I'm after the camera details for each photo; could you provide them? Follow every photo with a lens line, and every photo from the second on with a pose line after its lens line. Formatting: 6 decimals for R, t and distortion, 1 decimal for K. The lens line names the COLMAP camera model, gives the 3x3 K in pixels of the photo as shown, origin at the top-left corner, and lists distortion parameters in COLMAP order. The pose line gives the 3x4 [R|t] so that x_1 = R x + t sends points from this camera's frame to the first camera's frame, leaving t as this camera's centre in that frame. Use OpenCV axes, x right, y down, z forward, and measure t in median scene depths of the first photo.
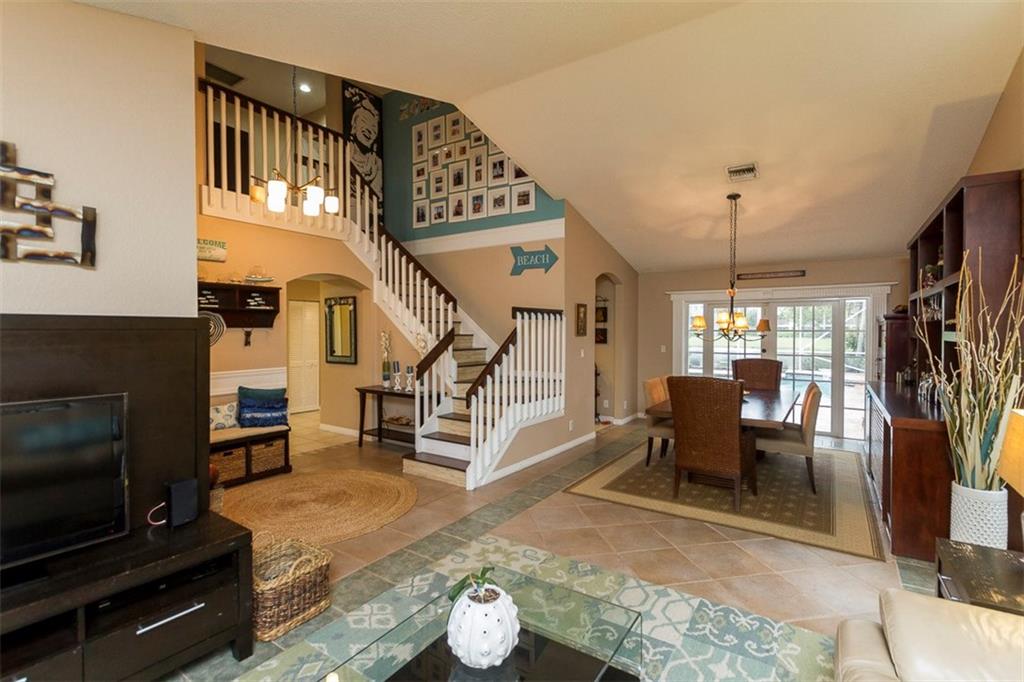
lens RADIAL K [[472.5, 0, 529.5], [0, 472.5, 338.4], [0, 0, 1]] dist [0.007958, -0.001881]
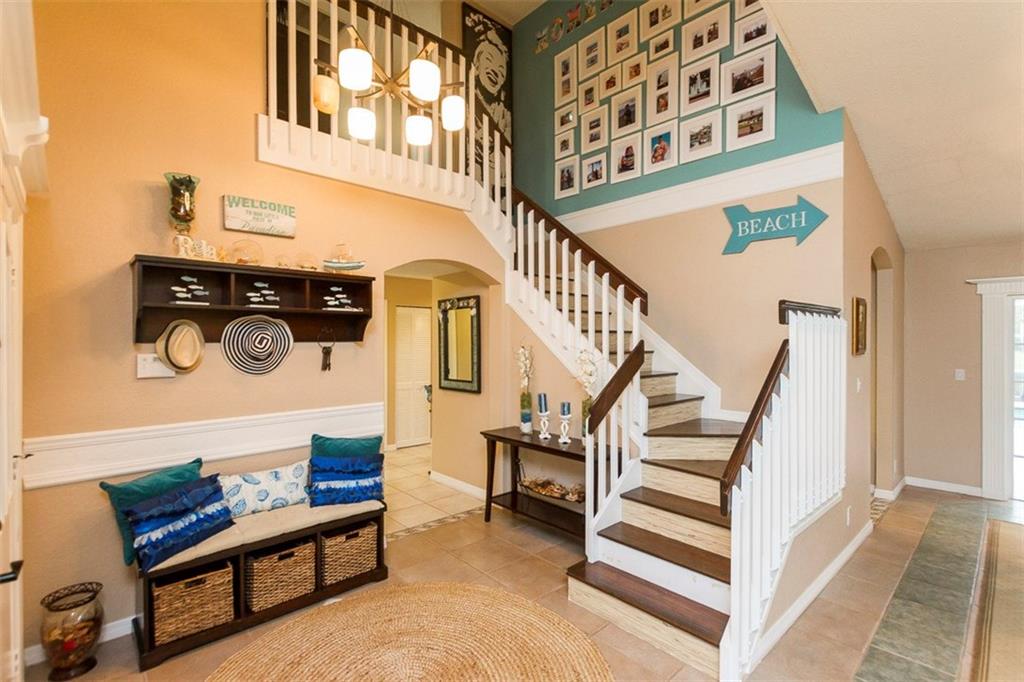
lens RADIAL K [[472.5, 0, 511.8], [0, 472.5, 340.9], [0, 0, 1]] dist [0.007958, -0.001881]
pose [[0.969273, -0.000475, -0.245987, -0.164185], [-0.003897, 0.999843, -0.017285, -0.011357], [0.245957, 0.017713, 0.969119, 0.370410]]
